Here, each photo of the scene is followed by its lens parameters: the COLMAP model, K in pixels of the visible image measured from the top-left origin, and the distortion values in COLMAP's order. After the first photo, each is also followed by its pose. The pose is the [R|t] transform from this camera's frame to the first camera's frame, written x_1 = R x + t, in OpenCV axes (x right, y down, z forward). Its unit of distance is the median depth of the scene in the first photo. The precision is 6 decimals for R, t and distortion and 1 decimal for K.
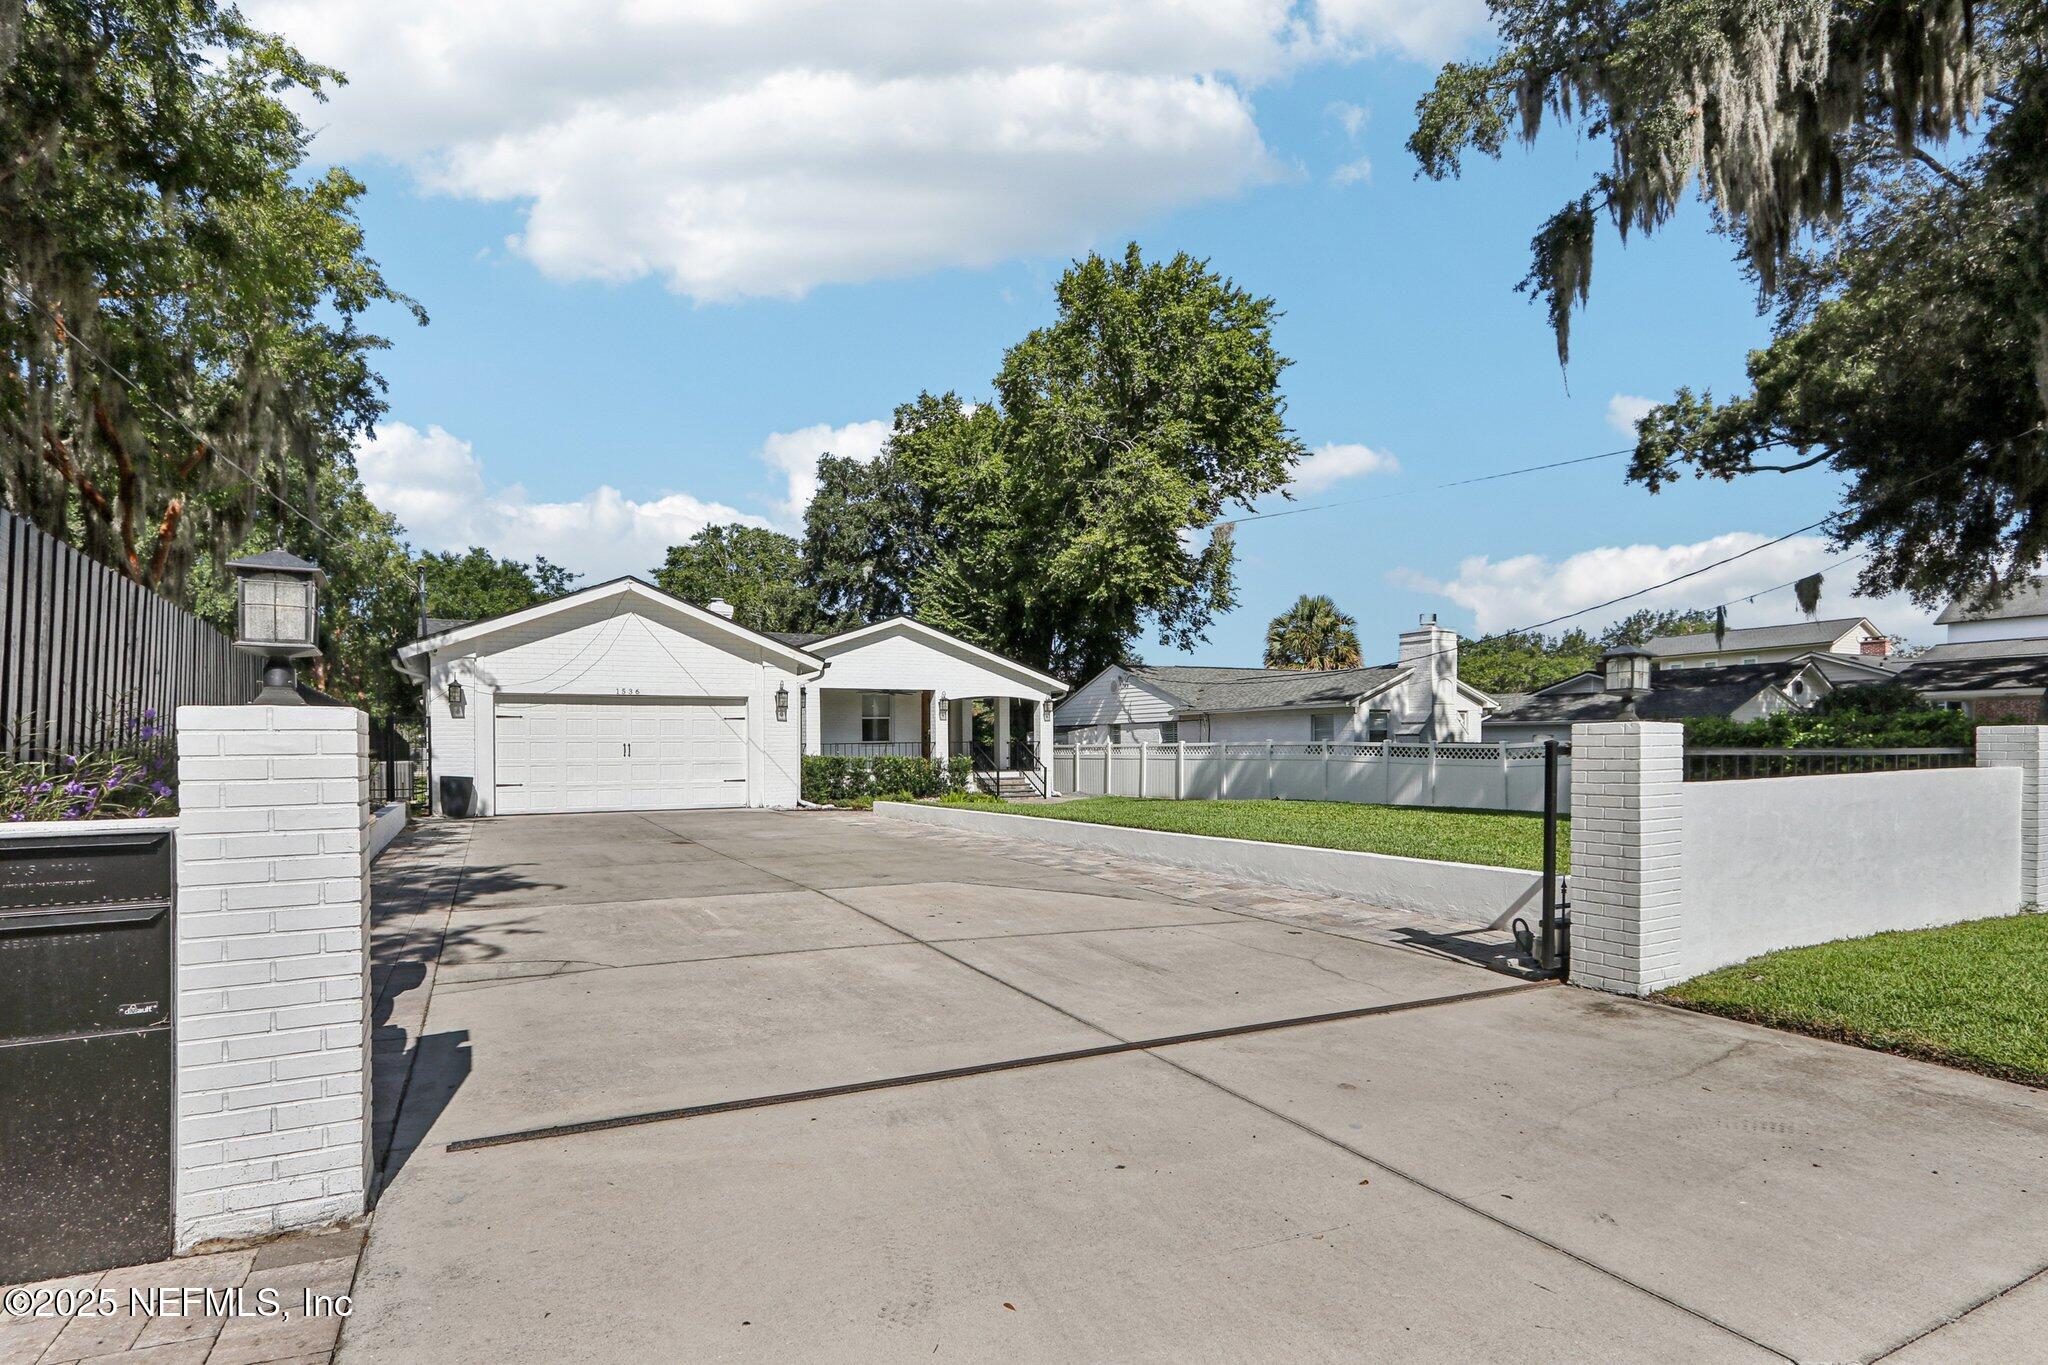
lens RADIAL K [[988.1, 0, 977.1], [0, 988.1, 733.2], [0, 0, 1]] dist [-0.005700, -0.000495]
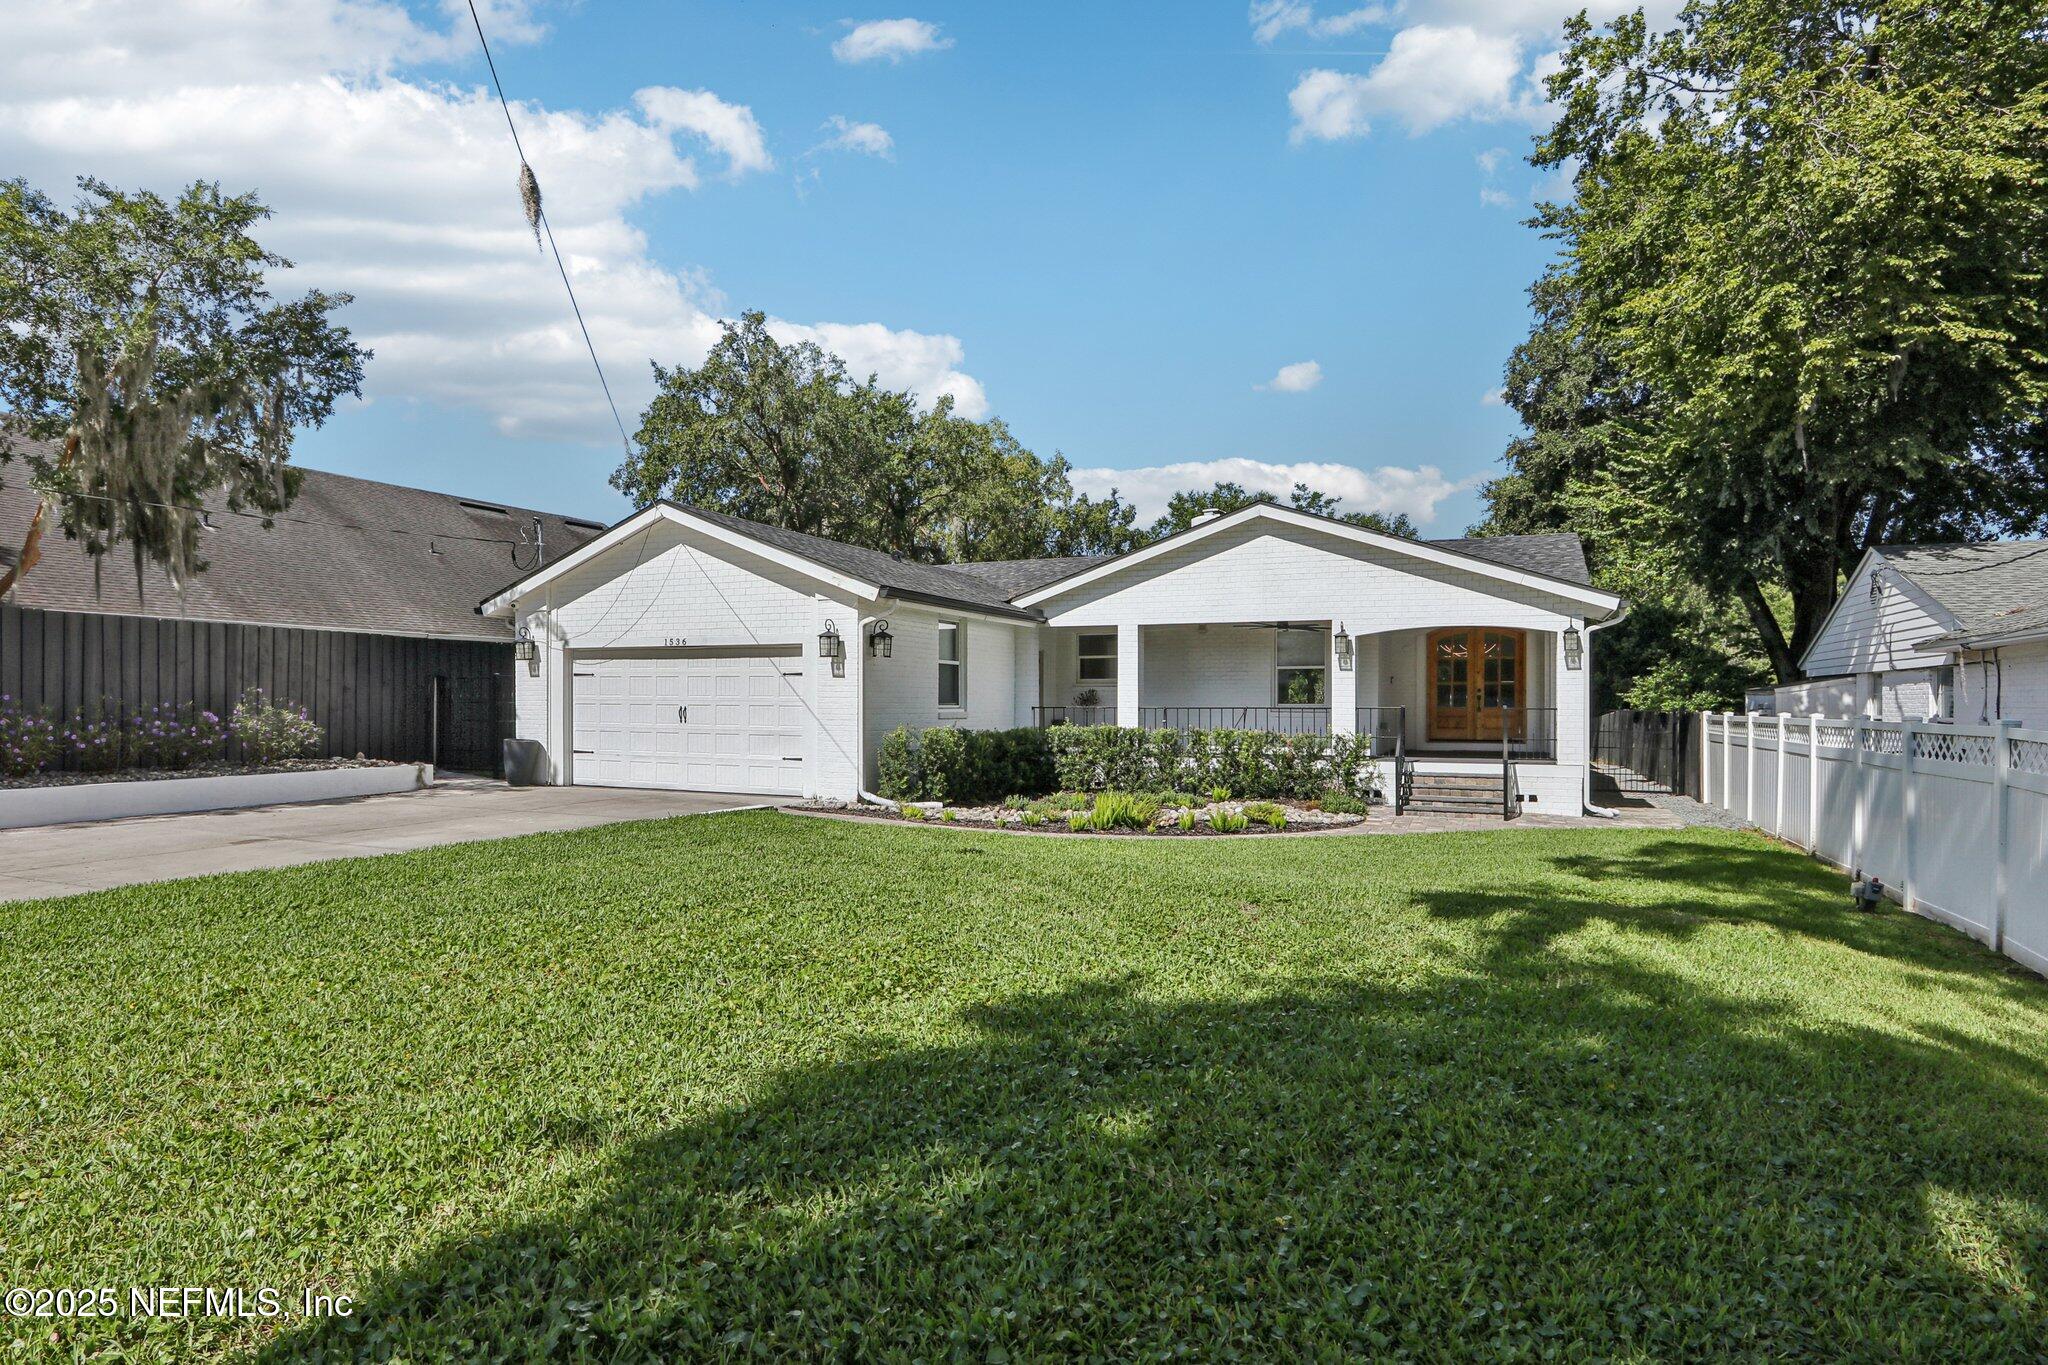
lens RADIAL K [[1134.4, 0, 1019.0], [0, 1134.4, 686.0], [0, 0, 1]] dist [-0.010008, 0.000283]
pose [[0.629436, -0.001119, -0.777052, 0.312770], [0.000781, 0.999999, -0.000808, -0.003132], [0.777052, -0.000098, 0.629436, 0.364153]]
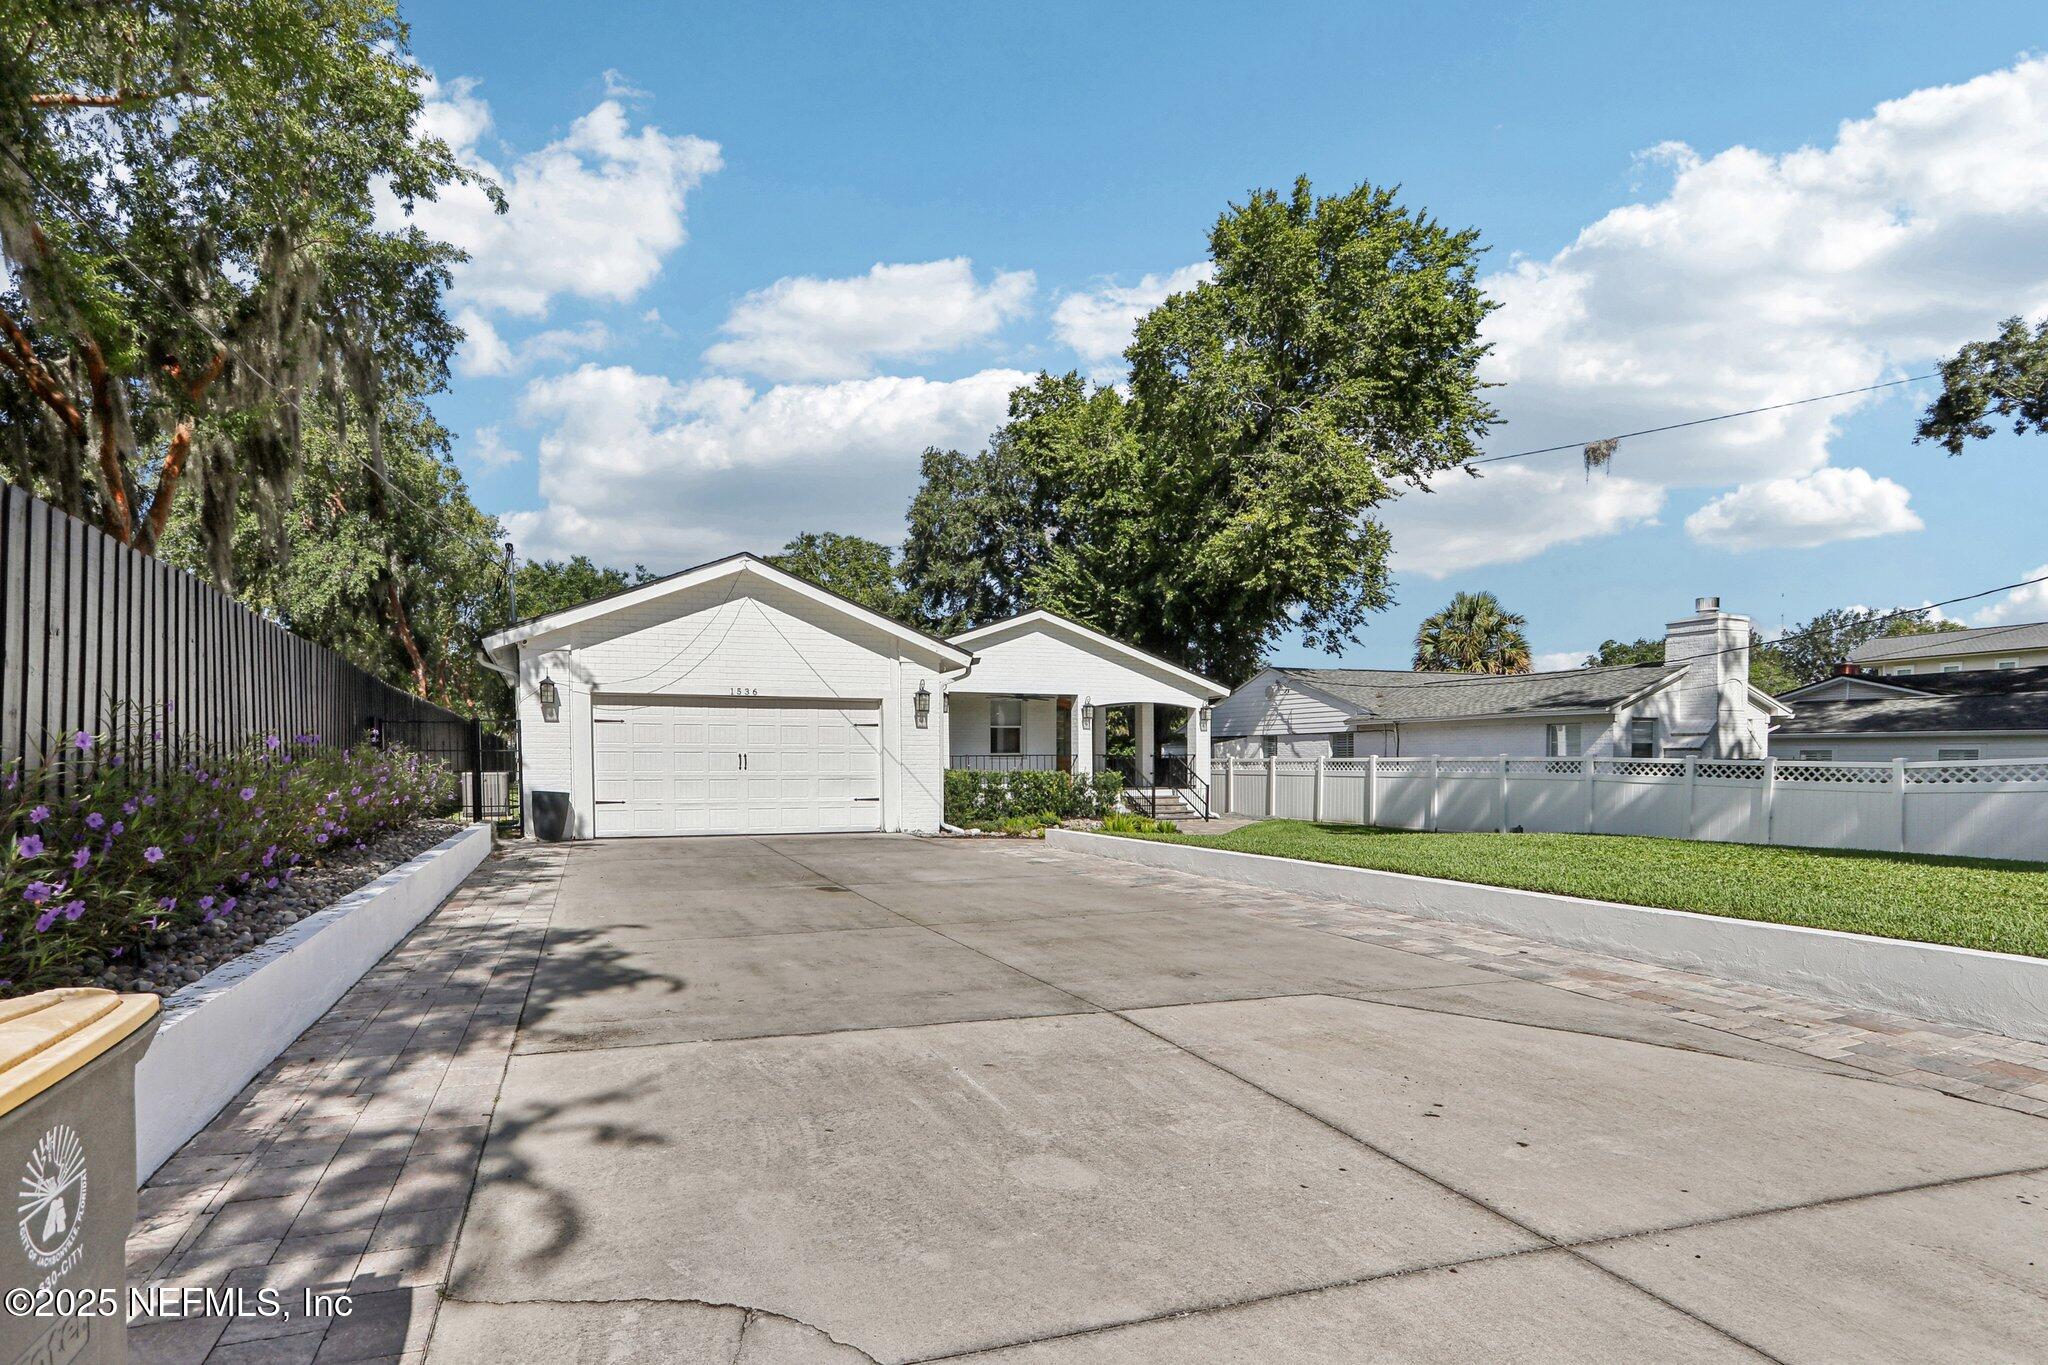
lens RADIAL K [[988.1, 0, 950.8], [0, 988.1, 764.6], [0, 0, 1]] dist [-0.005700, -0.000495]
pose [[0.993814, 0.007672, -0.110796, -0.049466], [-0.005443, 0.999777, 0.020407, 0.000829], [0.110928, -0.019678, 0.993634, 0.105903]]
